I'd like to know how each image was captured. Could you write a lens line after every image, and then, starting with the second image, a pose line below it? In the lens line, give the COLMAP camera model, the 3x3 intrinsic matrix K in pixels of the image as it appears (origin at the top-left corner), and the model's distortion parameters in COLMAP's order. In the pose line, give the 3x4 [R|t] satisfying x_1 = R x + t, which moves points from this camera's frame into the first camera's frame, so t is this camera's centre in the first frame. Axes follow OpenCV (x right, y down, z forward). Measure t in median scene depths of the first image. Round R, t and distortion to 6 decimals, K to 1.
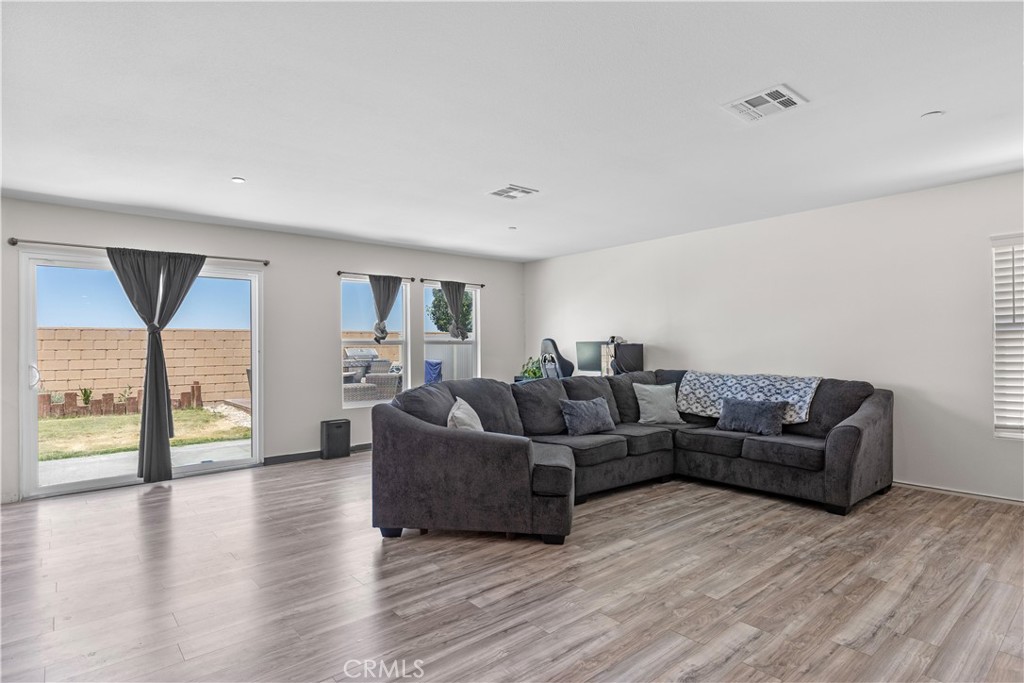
lens RADIAL K [[537.8, 0, 522.7], [0, 537.8, 342.7], [0, 0, 1]] dist [-0.001294, 0.001556]
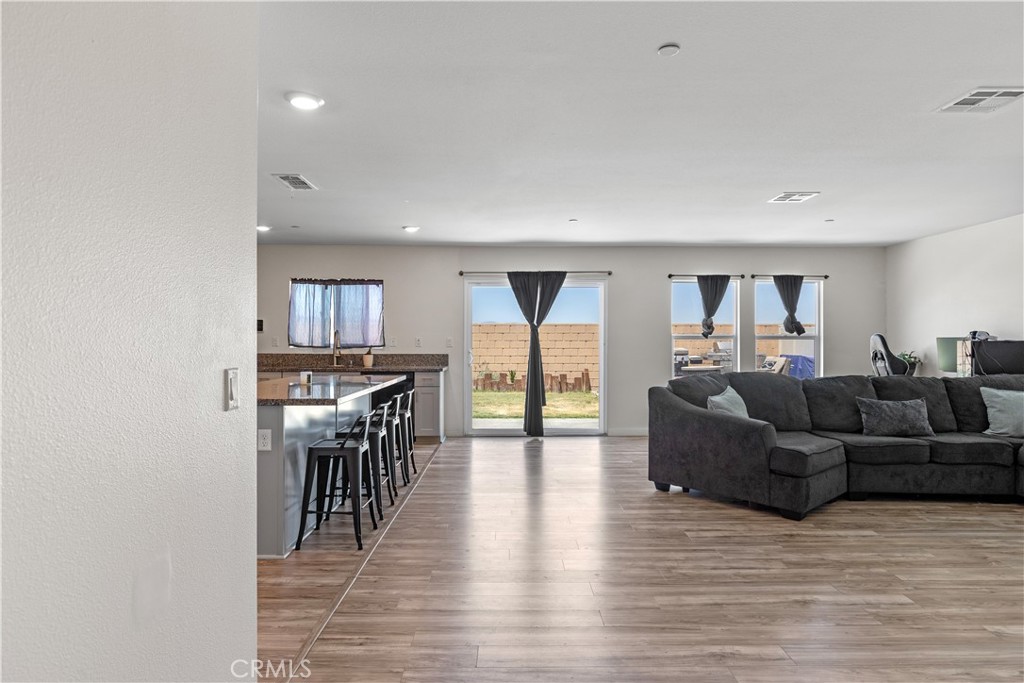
lens RADIAL K [[604.0, 0, 518.9], [0, 604.0, 335.6], [0, 0, 1]] dist [-0.001850, -0.000556]
pose [[0.765124, 0.004067, -0.643870, 0.333176], [-0.002705, 0.999992, 0.003102, -0.009276], [0.643878, -0.000631, 0.765128, -0.256277]]
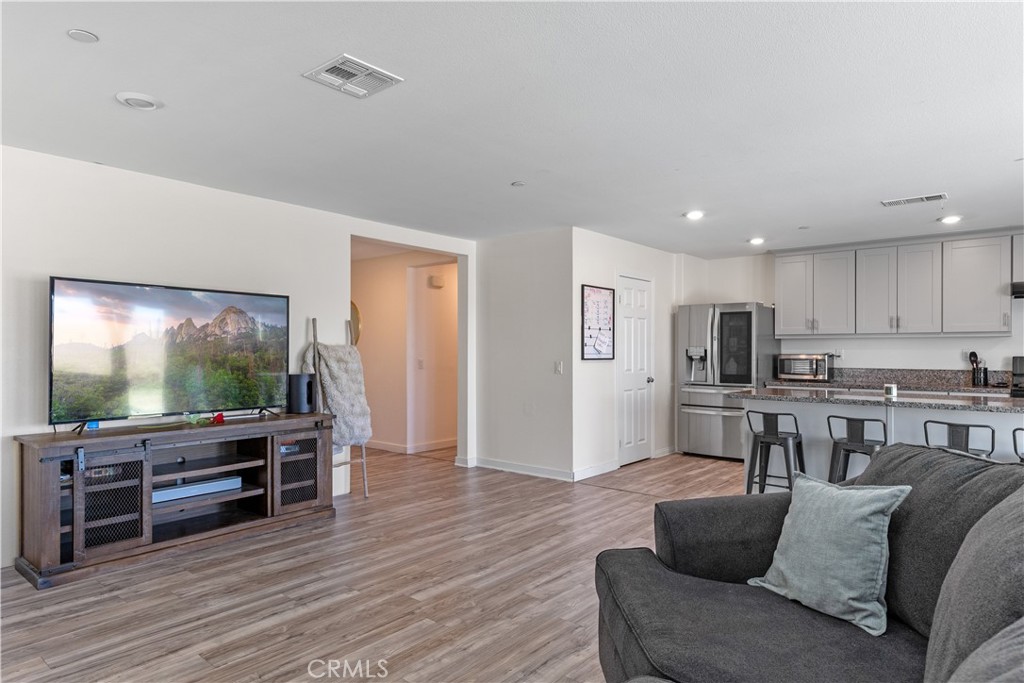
lens RADIAL K [[600.0, 0, 506.6], [0, 600.0, 358.0], [0, 0, 1]] dist [-0.002065, 0.009784]
pose [[-0.990940, 0.008587, -0.134028, 0.217895], [0.007616, 0.999941, 0.007761, -0.003769], [0.134087, 0.006670, -0.990947, 1.274842]]
